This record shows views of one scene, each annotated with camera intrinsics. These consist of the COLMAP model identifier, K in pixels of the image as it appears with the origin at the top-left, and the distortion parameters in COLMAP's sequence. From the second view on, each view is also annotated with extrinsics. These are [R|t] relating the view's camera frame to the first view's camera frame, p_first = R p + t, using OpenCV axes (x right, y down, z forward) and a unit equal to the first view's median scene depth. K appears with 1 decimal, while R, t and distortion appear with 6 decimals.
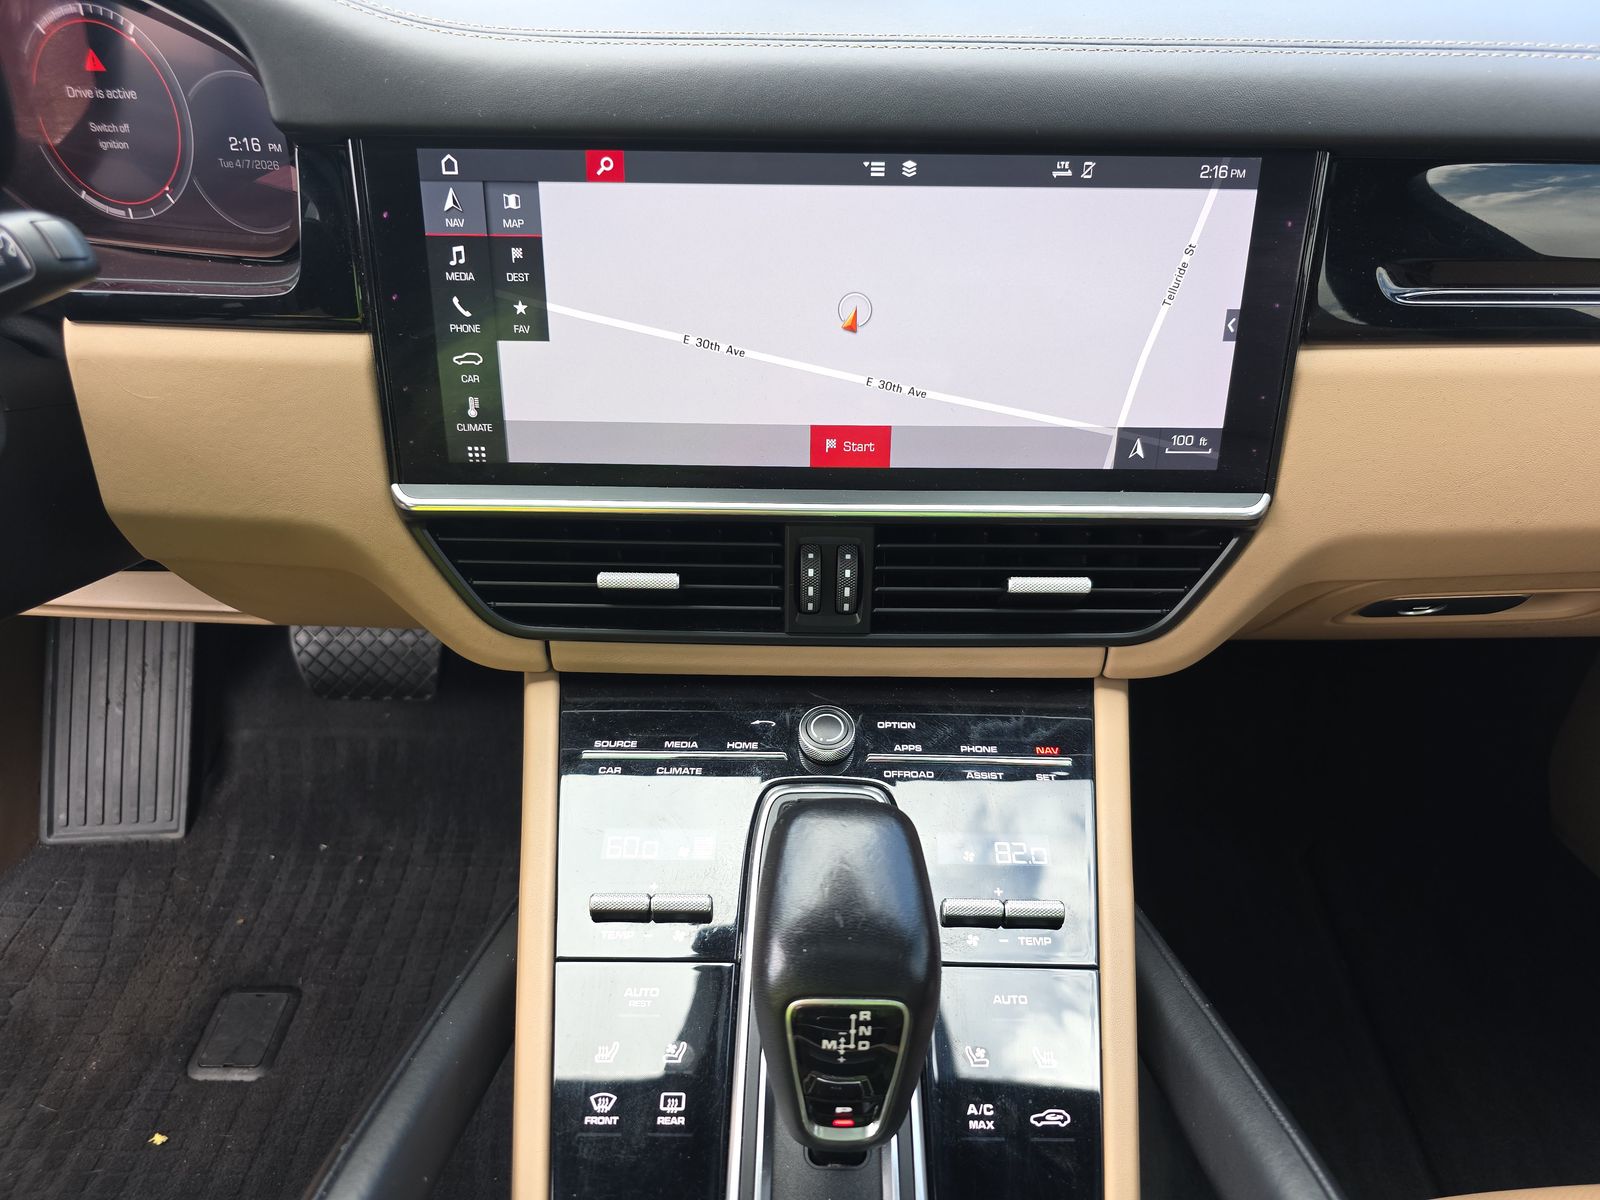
lens RADIAL K [[1047.0, 0, 807.9], [0, 1047.0, 611.5], [0, 0, 1]] dist [-0.005302, -0.009481]
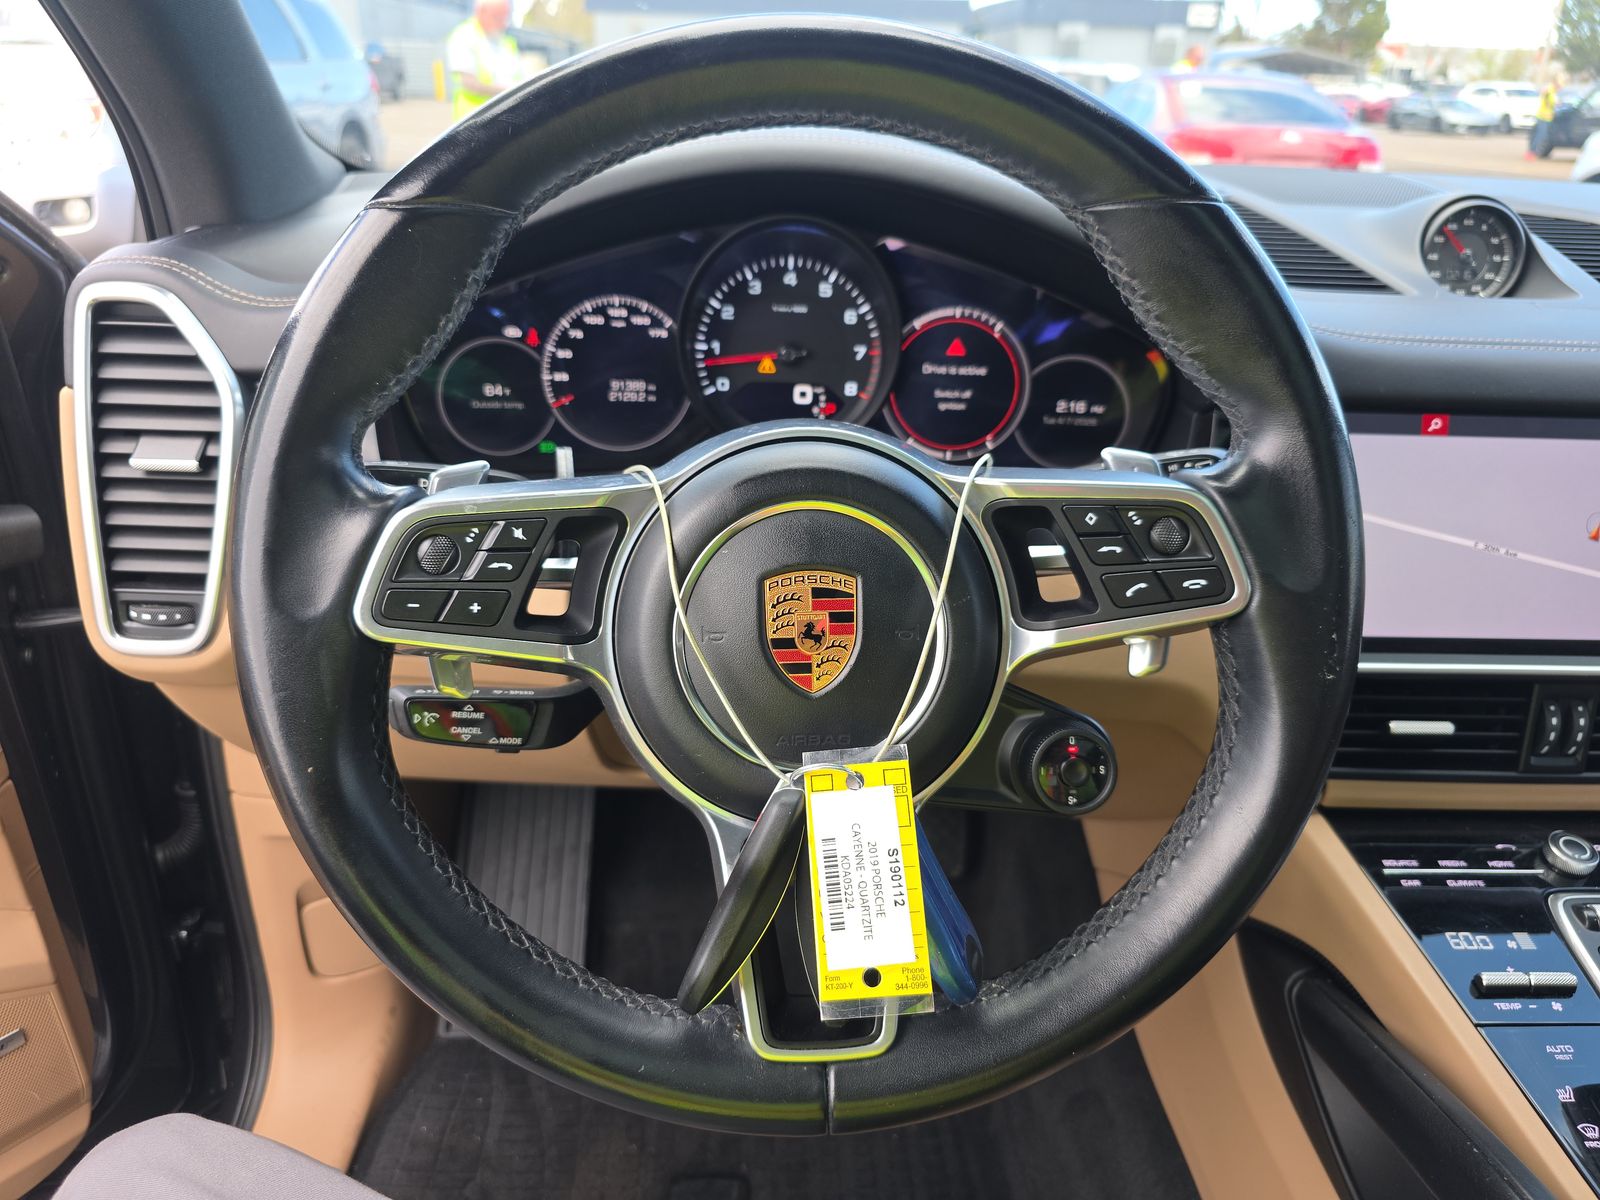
lens RADIAL K [[1047.0, 0, 797.5], [0, 1047.0, 616.8], [0, 0, 1]] dist [-0.005302, -0.009481]
pose [[0.999639, 0.003418, 0.026631, -0.928238], [0.002763, 0.973503, -0.228659, 0.123783], [-0.026707, 0.228650, 0.973142, -0.245363]]
